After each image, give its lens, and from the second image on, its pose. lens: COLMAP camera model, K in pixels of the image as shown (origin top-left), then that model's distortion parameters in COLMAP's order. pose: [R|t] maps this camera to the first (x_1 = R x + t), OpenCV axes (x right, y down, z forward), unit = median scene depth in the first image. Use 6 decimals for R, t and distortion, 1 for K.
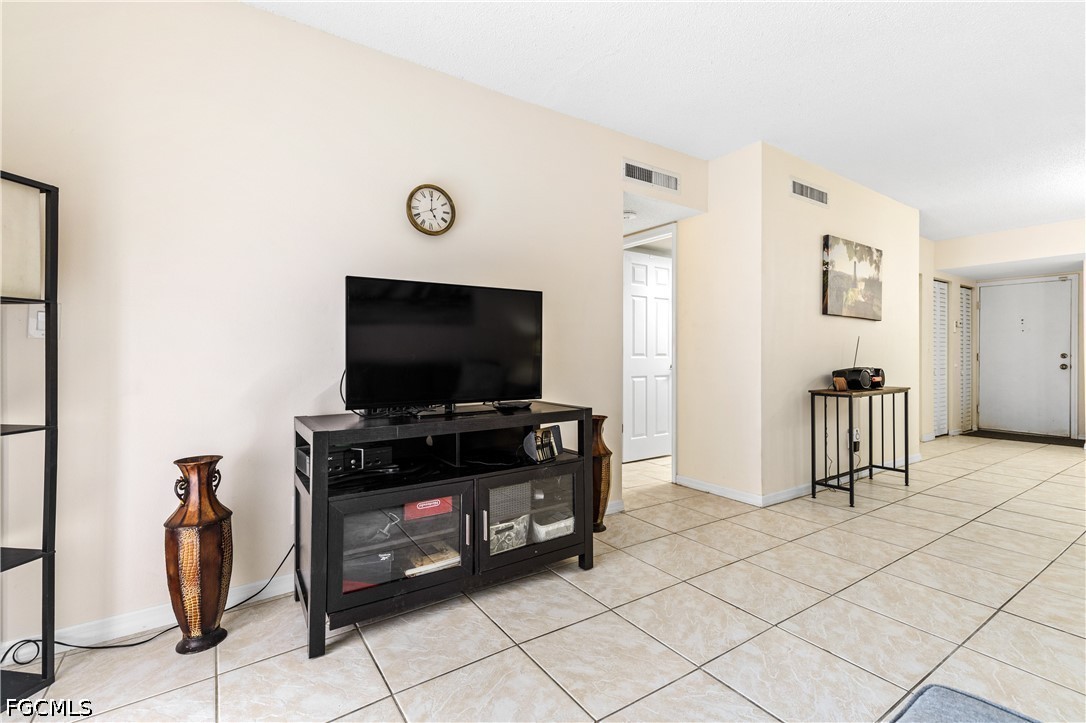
lens RADIAL K [[497.8, 0, 549.7], [0, 497.8, 341.7], [0, 0, 1]] dist [0.000347, 0.000035]
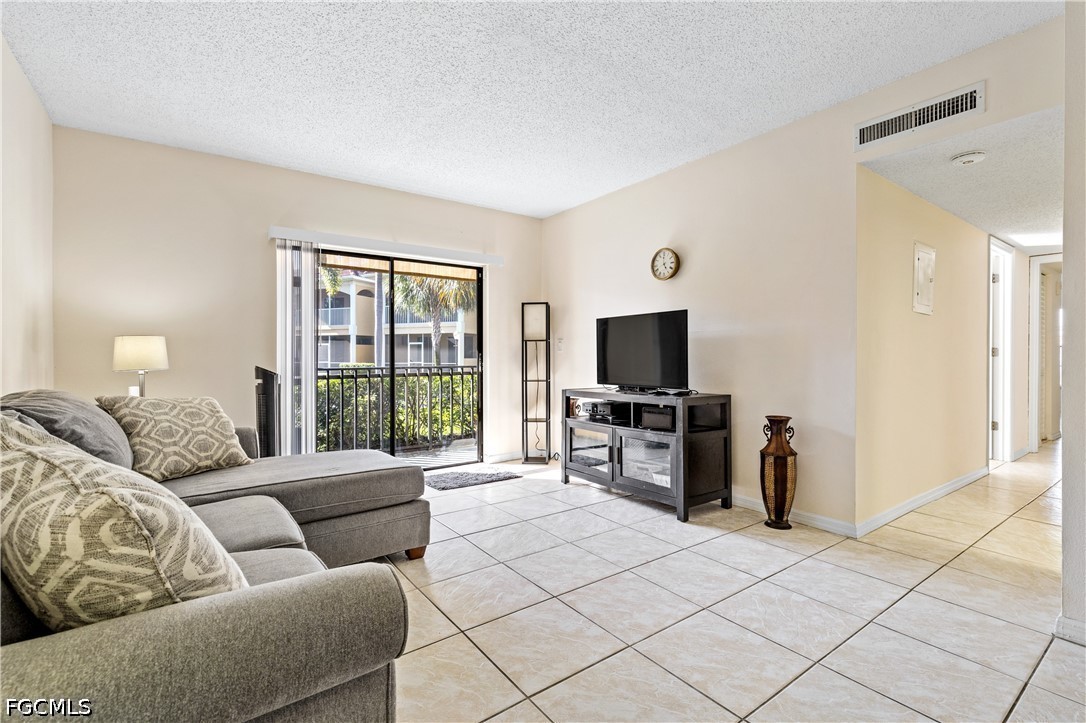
lens RADIAL K [[489.3, 0, 543.0], [0, 489.3, 361.5], [0, 0, 1]] dist [0.000012, 0.000091]
pose [[0.032855, 0.008996, -0.999420, 1.300410], [0.022898, 0.999690, 0.009751, 0.014740], [0.999198, -0.023205, 0.032639, 0.580543]]
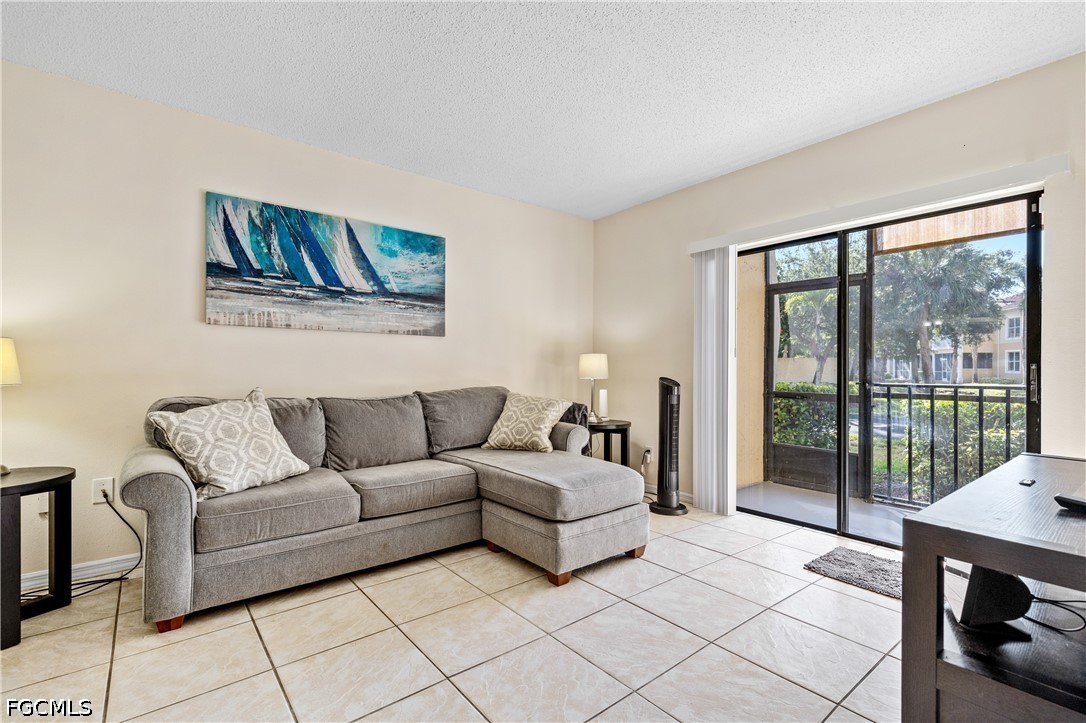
lens RADIAL K [[489.3, 0, 543.0], [0, 489.3, 361.5], [0, 0, 1]] dist [0.000012, 0.000091]
pose [[-0.996699, -0.003352, -0.081113, 0.372680], [-0.000380, 0.999329, -0.036635, 0.029771], [0.081181, -0.036483, -0.996031, 1.308962]]
